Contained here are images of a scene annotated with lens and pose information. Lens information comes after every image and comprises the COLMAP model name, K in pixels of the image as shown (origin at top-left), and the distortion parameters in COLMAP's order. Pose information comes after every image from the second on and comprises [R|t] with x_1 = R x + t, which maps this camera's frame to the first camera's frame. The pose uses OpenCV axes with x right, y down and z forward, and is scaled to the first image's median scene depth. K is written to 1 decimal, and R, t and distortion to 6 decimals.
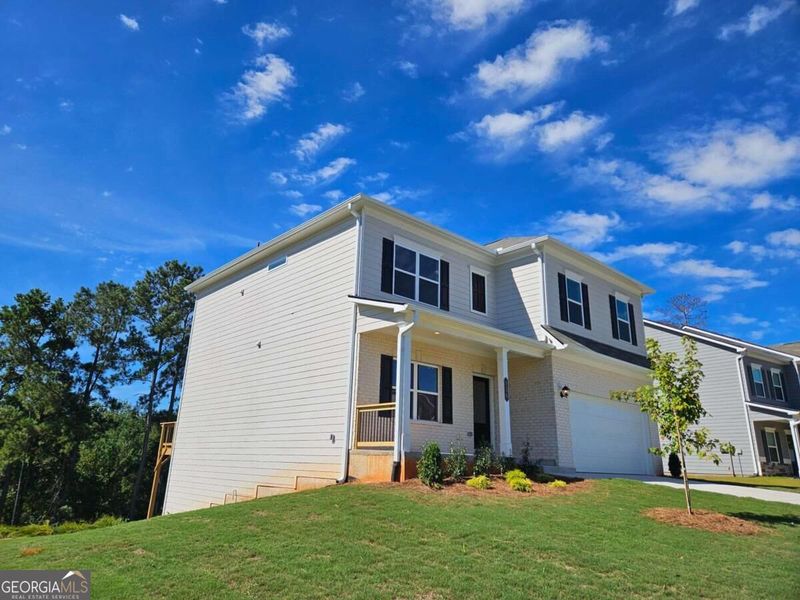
lens RADIAL K [[532.8, 0, 400.9], [0, 532.8, 289.6], [0, 0, 1]] dist [0.091570, -0.078441]
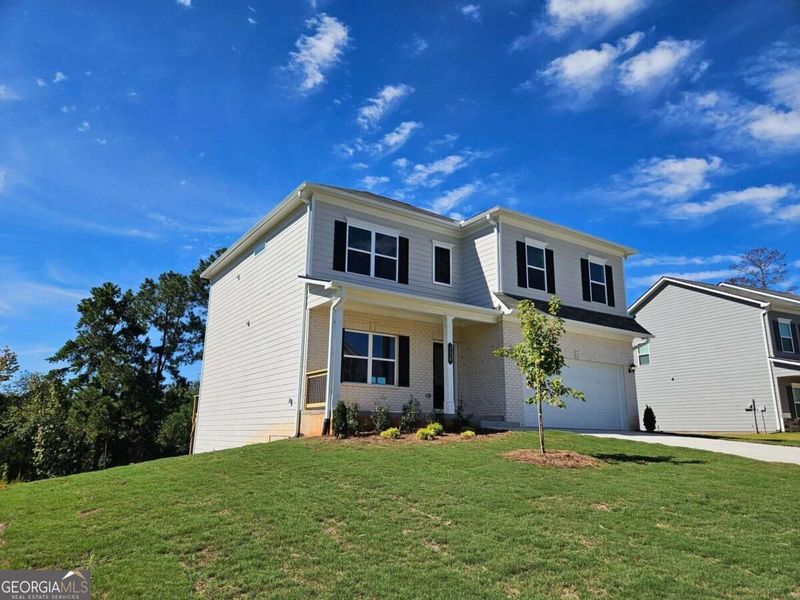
lens RADIAL K [[536.5, 0, 406.9], [0, 536.5, 298.8], [0, 0, 1]] dist [0.091404, -0.081213]
pose [[0.989455, -0.052857, -0.134855, 0.091840], [0.061584, 0.996212, 0.061388, 0.001222], [0.131099, -0.069046, 0.988962, -0.028134]]
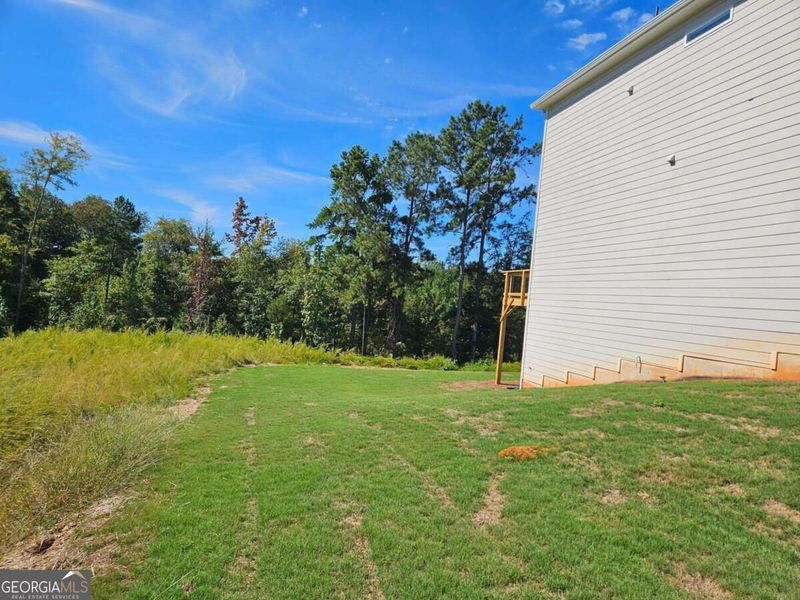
lens RADIAL K [[537.1, 0, 396.9], [0, 537.1, 299.0], [0, 0, 1]] dist [0.085704, -0.069210]
pose [[0.879319, 0.049191, -0.473686, -0.098742], [0.082328, 0.963974, 0.252934, 0.028415], [0.469063, -0.261408, 0.843591, 0.086177]]
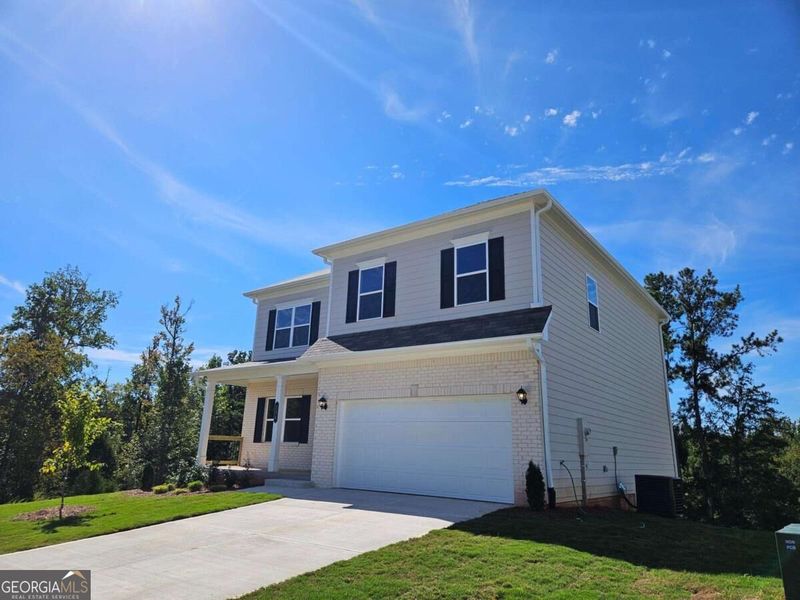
lens RADIAL K [[537.1, 0, 396.9], [0, 537.1, 299.0], [0, 0, 1]] dist [0.085704, -0.069210]
pose [[0.195437, -0.292291, -0.936146, 0.489885], [0.275781, 0.932415, -0.233552, 0.105812], [0.941143, -0.212526, 0.262837, 0.347608]]
